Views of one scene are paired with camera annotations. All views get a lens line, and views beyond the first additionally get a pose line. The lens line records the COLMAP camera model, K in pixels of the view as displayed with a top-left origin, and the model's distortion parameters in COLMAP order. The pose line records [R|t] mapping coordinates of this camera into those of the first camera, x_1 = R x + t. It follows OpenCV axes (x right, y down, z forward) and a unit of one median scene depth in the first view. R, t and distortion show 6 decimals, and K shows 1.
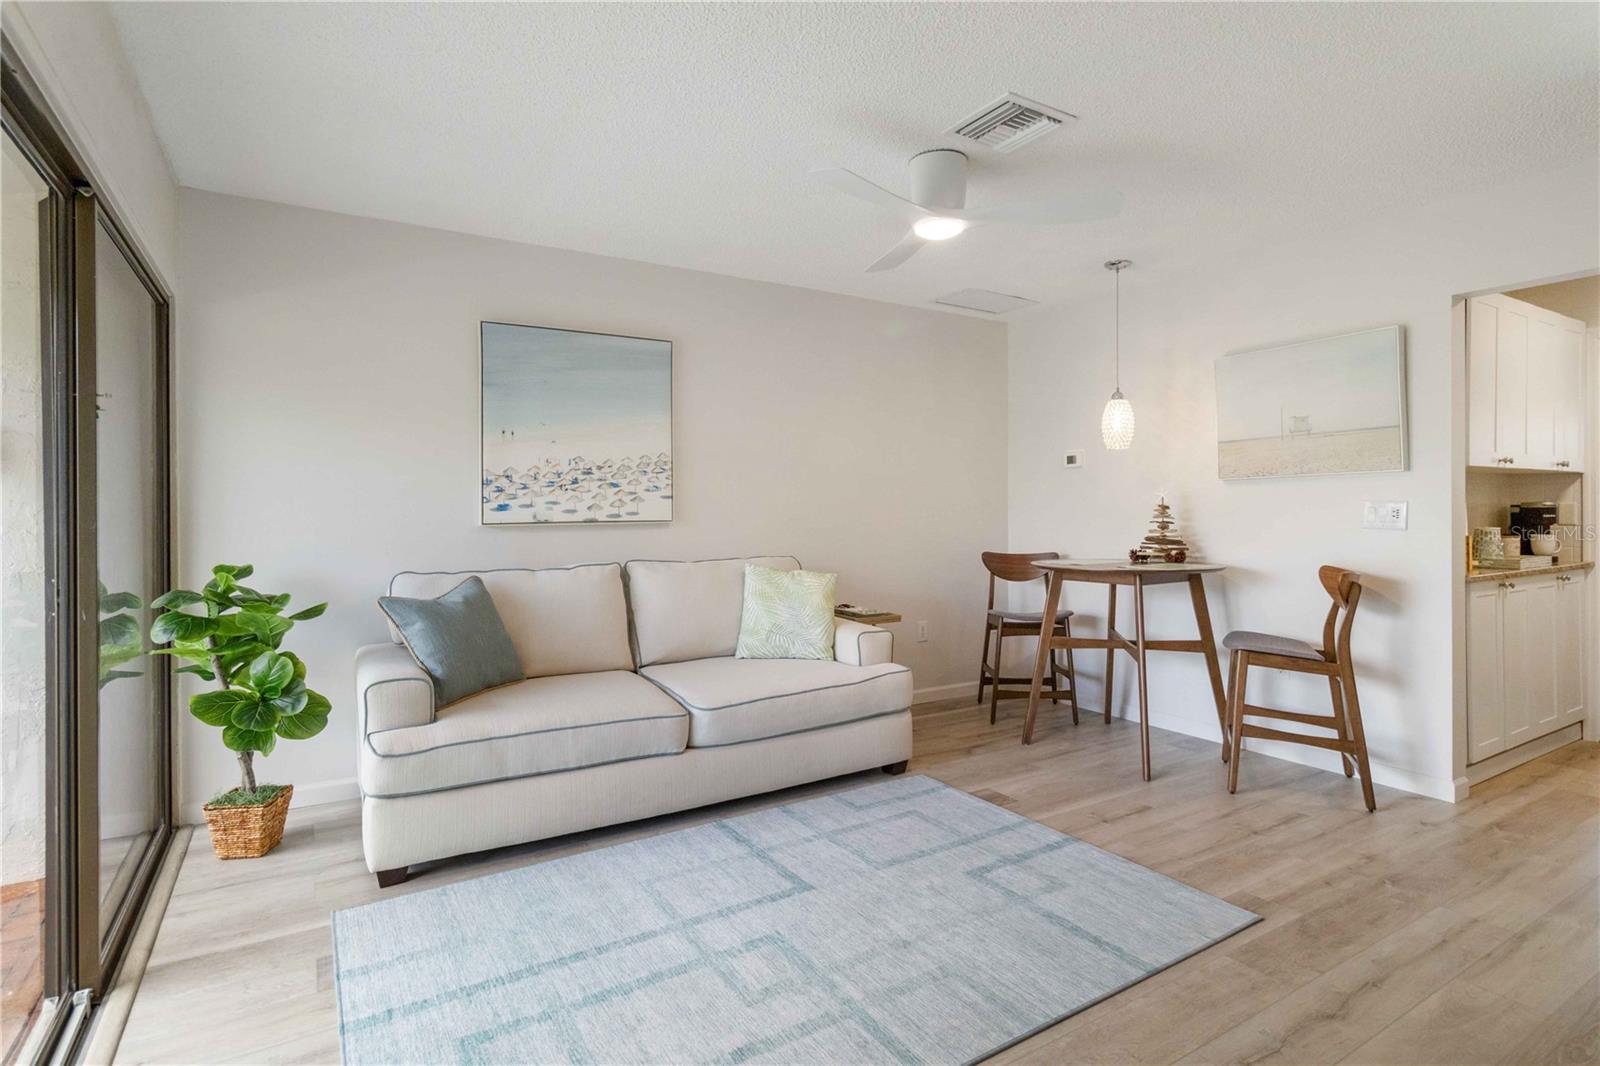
lens RADIAL K [[812.1, 0, 803.0], [0, 812.1, 506.2], [0, 0, 1]] dist [-0.000708, -0.000511]
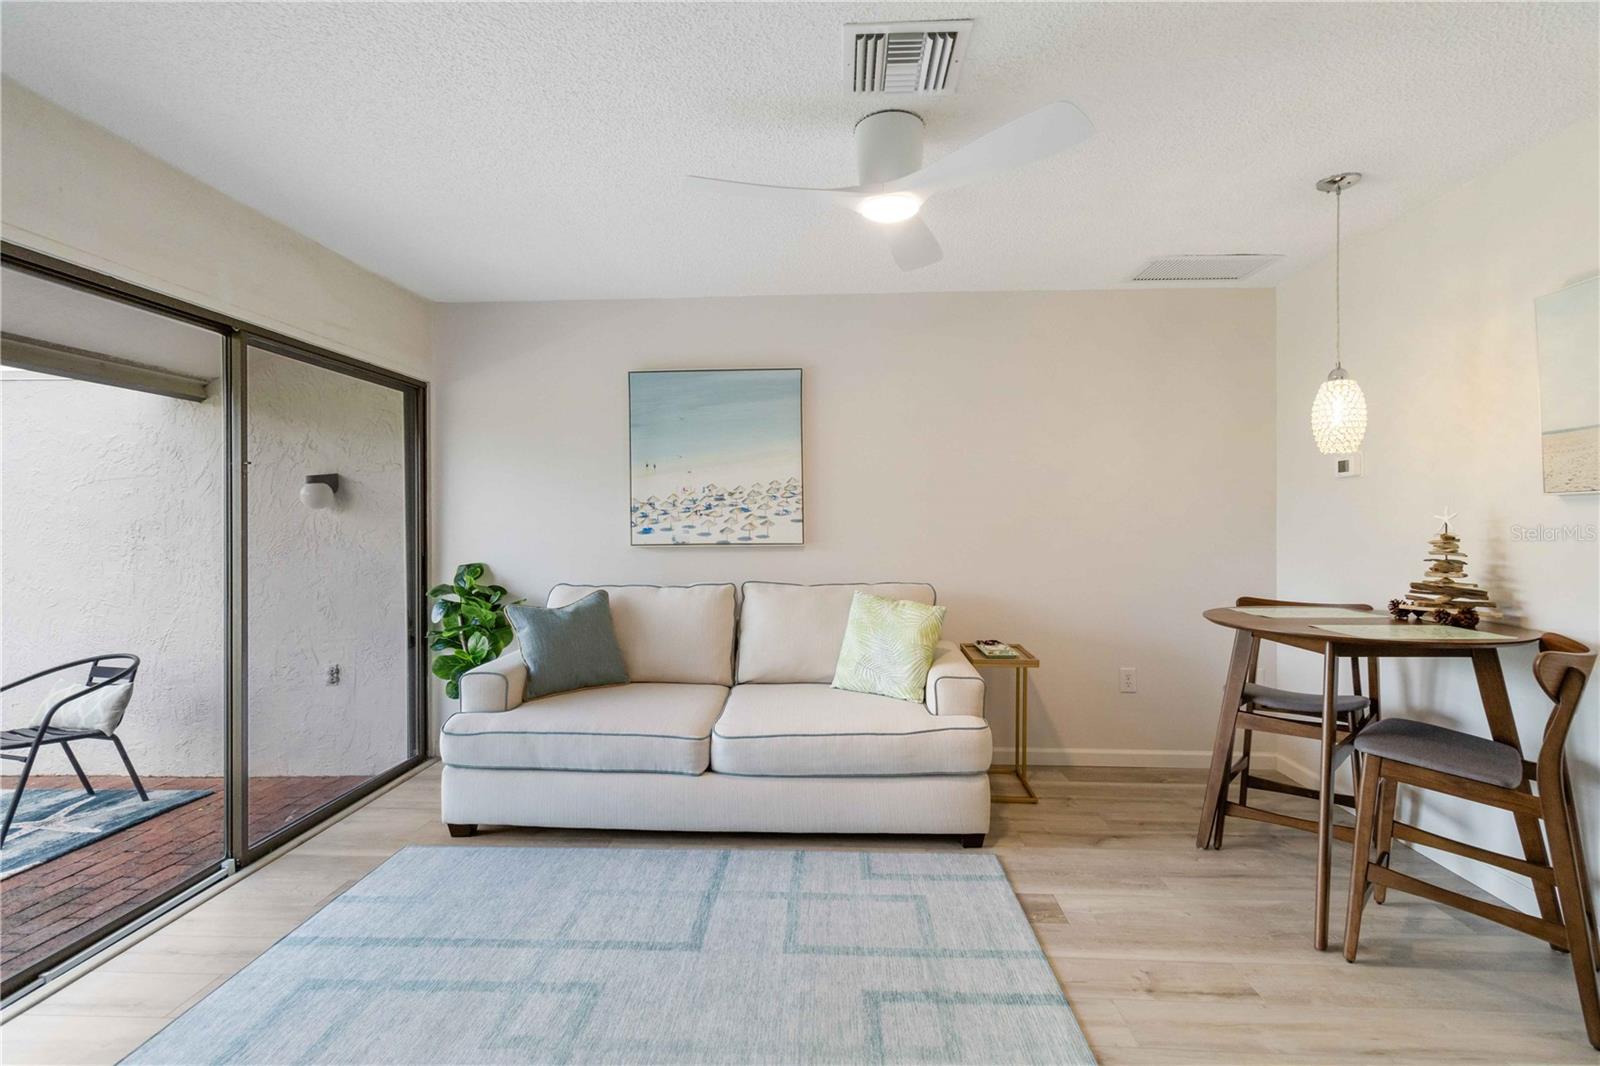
lens RADIAL K [[749.9, 0, 801.8], [0, 749.9, 515.7], [0, 0, 1]] dist [0.002453, 0.000514]
pose [[0.821489, -0.000212, -0.570225, 0.454473], [0.002363, 0.999993, 0.003033, -0.024664], [0.570220, -0.003839, 0.821483, 0.269124]]
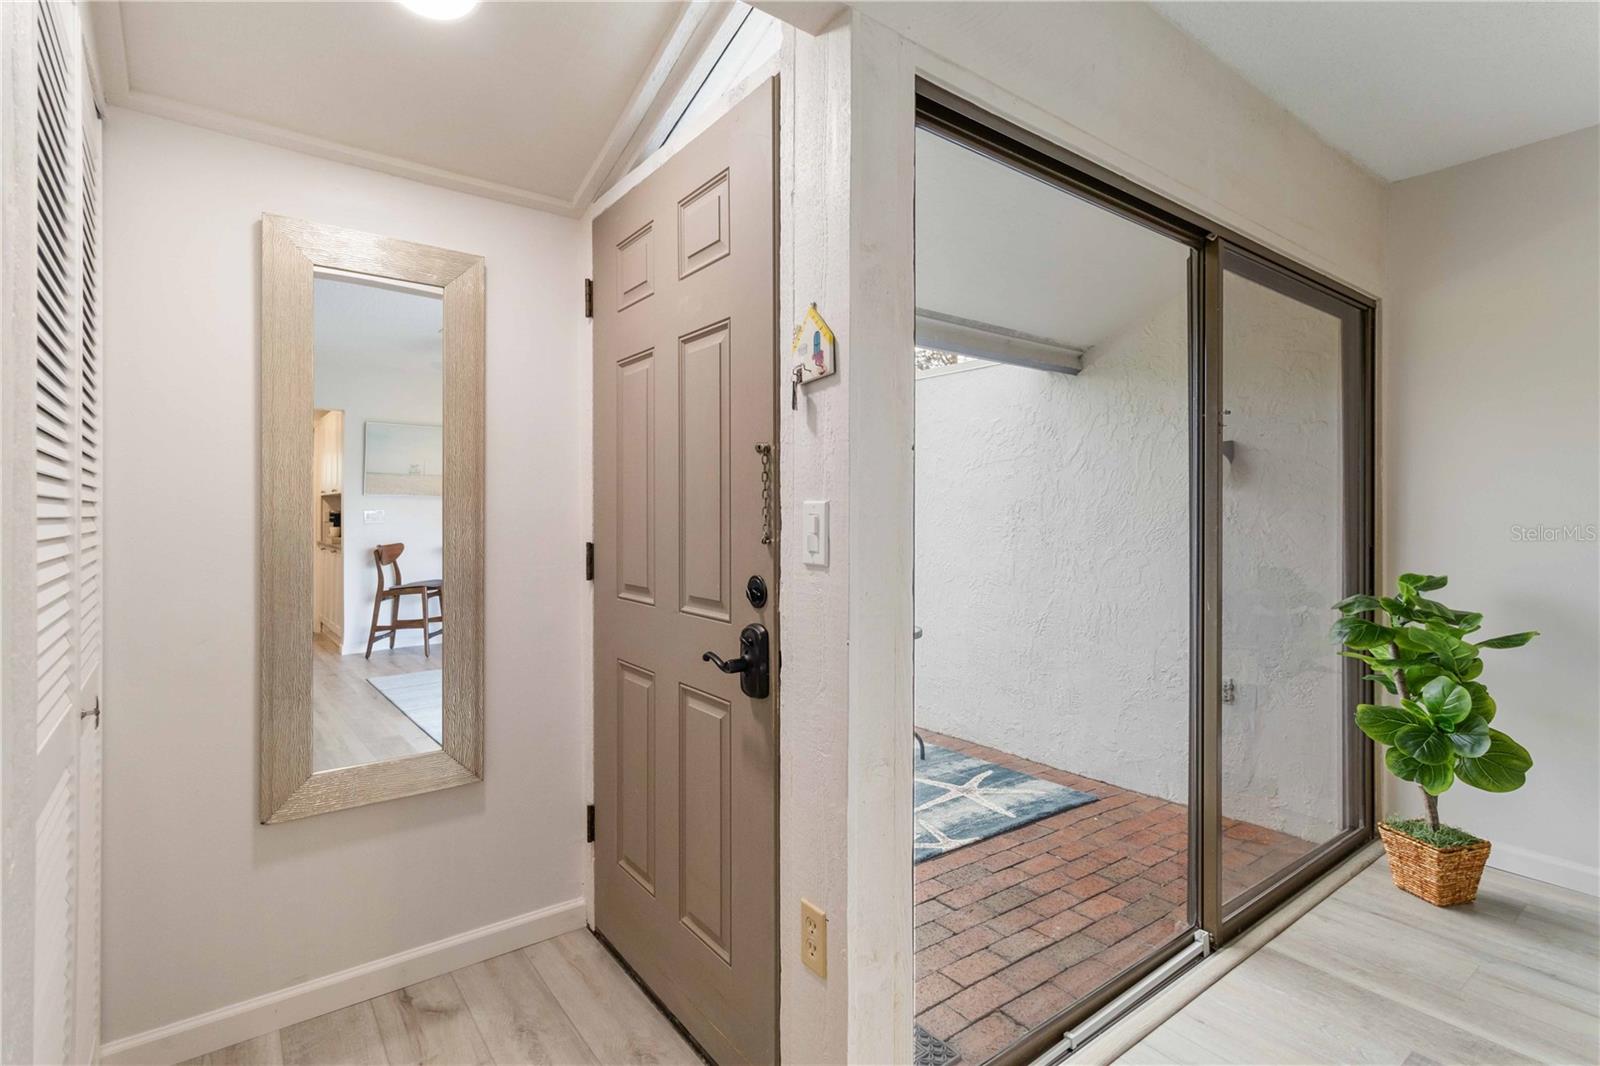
lens RADIAL K [[765.9, 0, 808.6], [0, 765.9, 510.3], [0, 0, 1]] dist [0.003079, 0.000571]
pose [[0.098734, -0.001732, -0.995112, 0.083731], [0.001453, 0.999998, -0.001596, -0.000382], [0.995113, -0.001288, 0.098736, 0.194915]]
